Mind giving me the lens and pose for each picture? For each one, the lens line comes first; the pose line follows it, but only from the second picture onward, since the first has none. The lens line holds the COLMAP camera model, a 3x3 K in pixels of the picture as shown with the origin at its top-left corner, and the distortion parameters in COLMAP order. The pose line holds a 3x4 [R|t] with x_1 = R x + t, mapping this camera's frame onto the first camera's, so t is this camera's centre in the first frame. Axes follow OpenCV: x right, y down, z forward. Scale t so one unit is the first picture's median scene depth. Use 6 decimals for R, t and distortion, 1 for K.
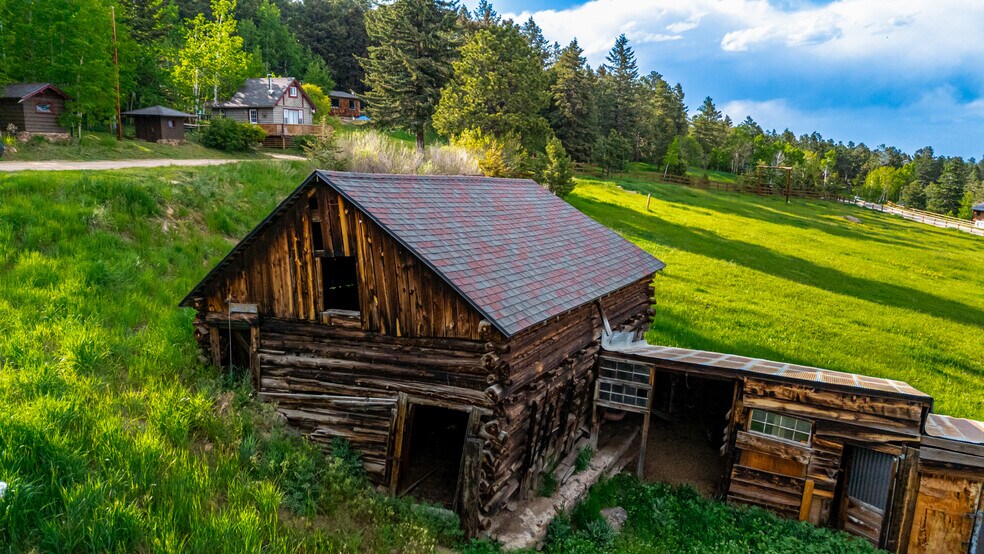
lens RADIAL K [[693.5, 0, 488.4], [0, 693.5, 278.8], [0, 0, 1]] dist [0.006748, -0.009687]
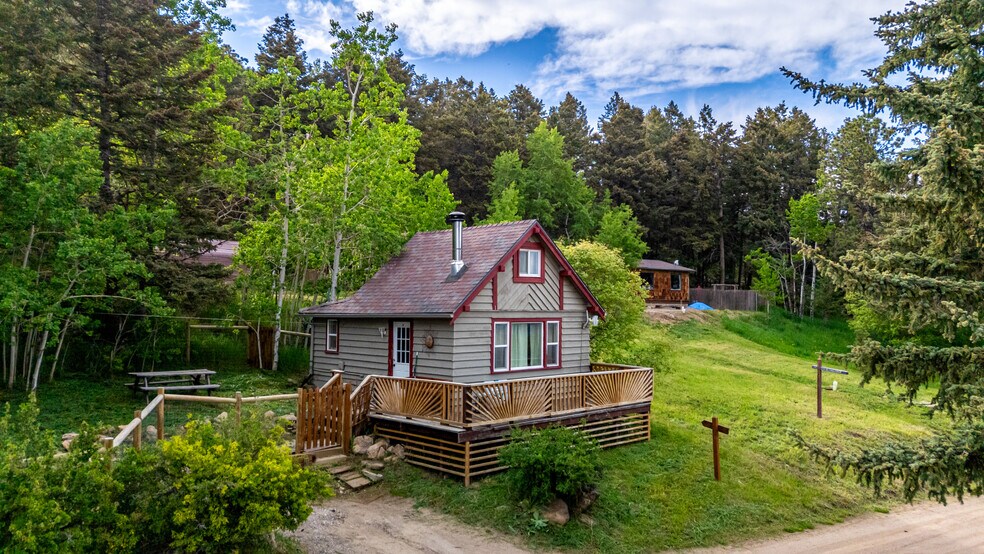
lens RADIAL K [[693.5, 0, 490.6], [0, 693.5, 275.1], [0, 0, 1]] dist [0.006748, -0.009687]
pose [[0.912633, -0.026235, -0.407936, -0.161995], [-0.073004, 0.971435, -0.225797, -0.183331], [0.402207, 0.235851, 0.884649, 0.681997]]
